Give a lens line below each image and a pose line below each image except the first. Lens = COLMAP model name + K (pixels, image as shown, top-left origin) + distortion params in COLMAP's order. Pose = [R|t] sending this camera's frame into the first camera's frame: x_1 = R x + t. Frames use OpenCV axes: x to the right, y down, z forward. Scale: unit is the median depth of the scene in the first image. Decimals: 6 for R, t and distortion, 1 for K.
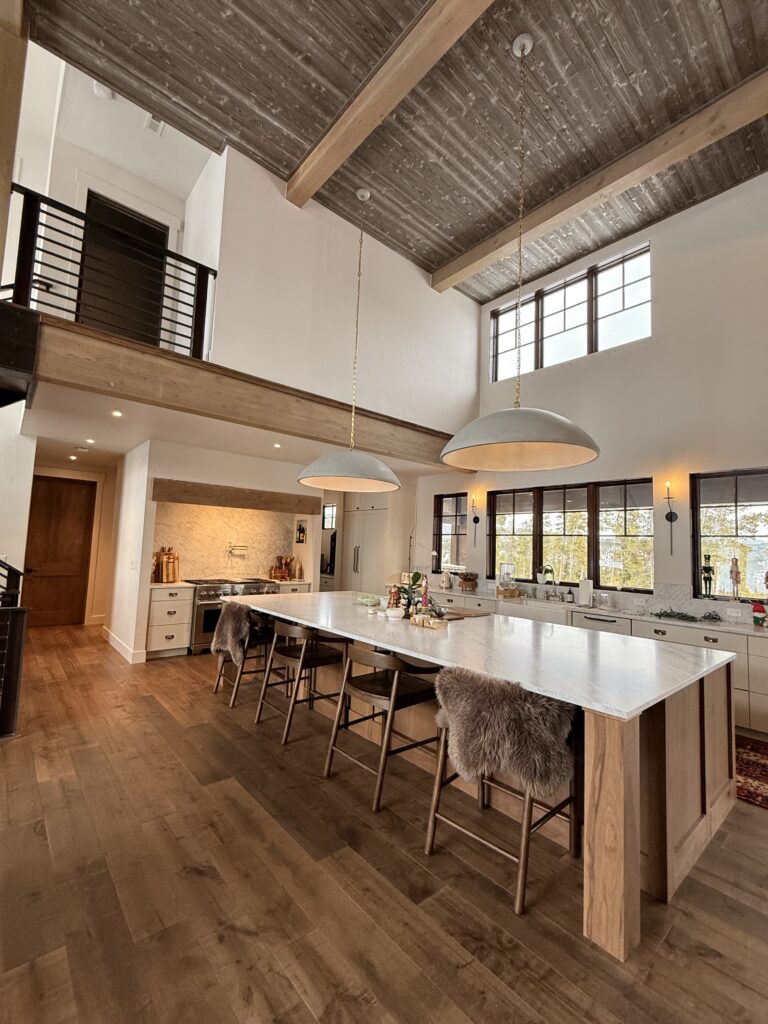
lens RADIAL K [[444.5, 0, 387.3], [0, 444.5, 513.1], [0, 0, 1]] dist [0.001031, 0.000042]
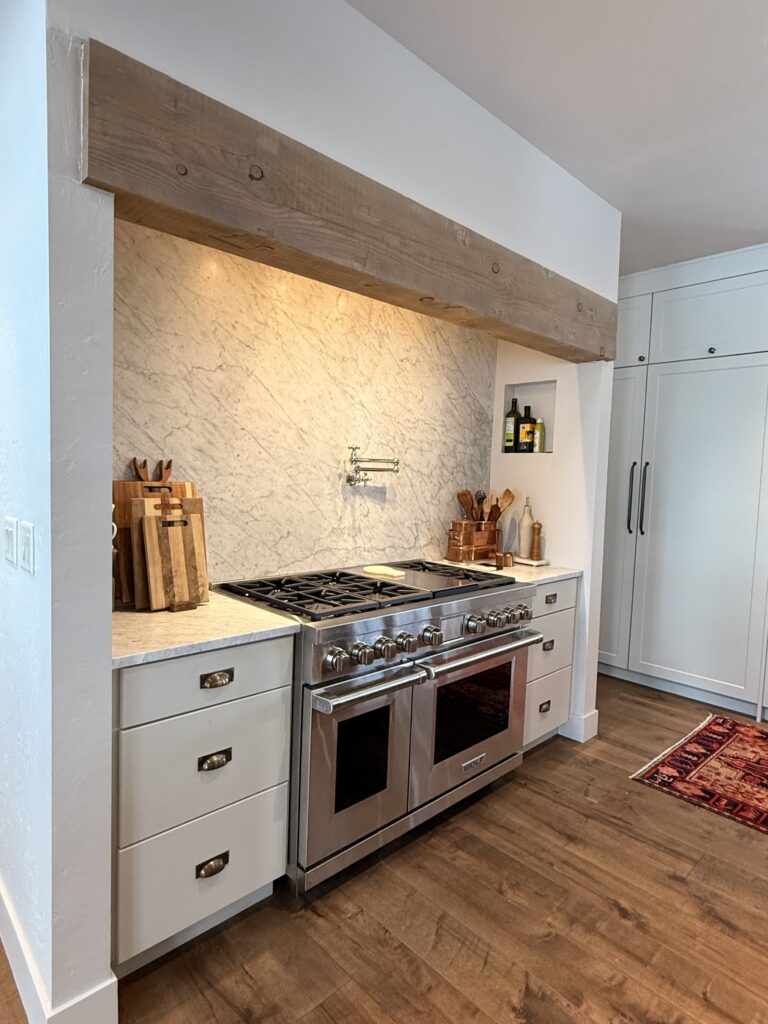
lens RADIAL K [[574.5, 0, 382.1], [0, 574.5, 513.2], [0, 0, 1]] dist [0.004384, 0.000120]
pose [[0.999547, 0.000192, 0.030102, -0.343220], [-0.004802, 0.988189, 0.153165, 0.050770], [-0.029717, -0.153240, 0.987742, 0.615408]]
